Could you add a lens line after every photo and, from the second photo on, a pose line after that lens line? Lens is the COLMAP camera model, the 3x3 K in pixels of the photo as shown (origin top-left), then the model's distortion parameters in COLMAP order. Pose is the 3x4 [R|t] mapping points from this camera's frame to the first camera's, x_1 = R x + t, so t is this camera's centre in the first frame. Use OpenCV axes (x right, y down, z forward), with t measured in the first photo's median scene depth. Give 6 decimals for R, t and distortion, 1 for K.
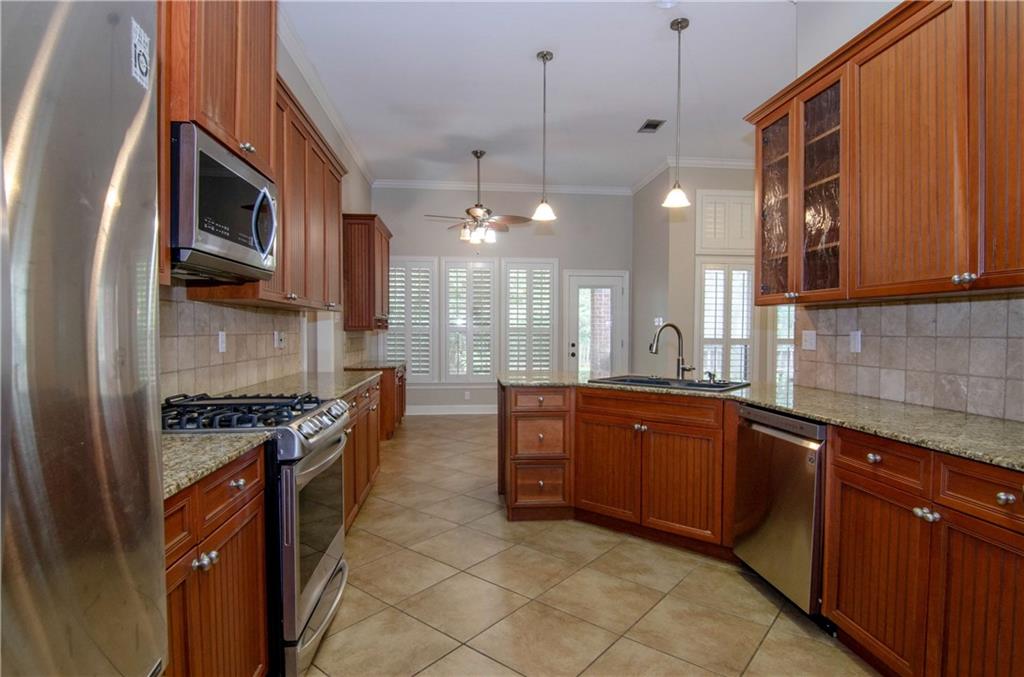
lens RADIAL K [[506.7, 0, 527.8], [0, 506.7, 341.4], [0, 0, 1]] dist [-0.000777, -0.000576]
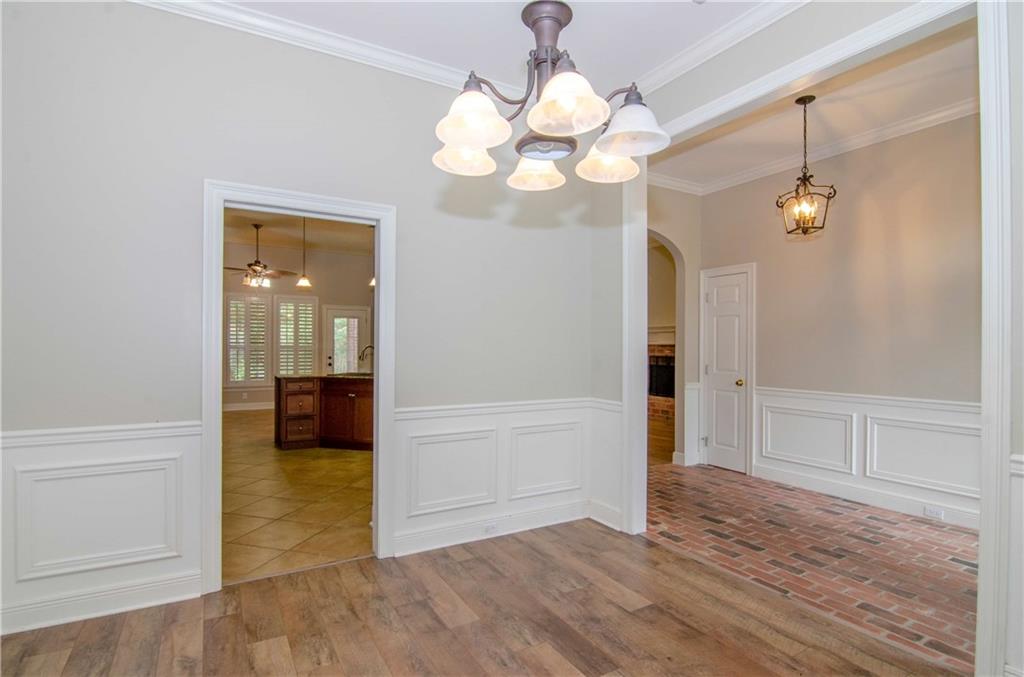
lens RADIAL K [[506.7, 0, 527.8], [0, 506.7, 341.4], [0, 0, 1]] dist [-0.000777, -0.000576]
pose [[0.910313, 0.002239, 0.413914, 0.007335], [0.008592, 0.999668, -0.024302, 0.001273], [-0.413831, 0.025679, 0.909992, -0.589377]]
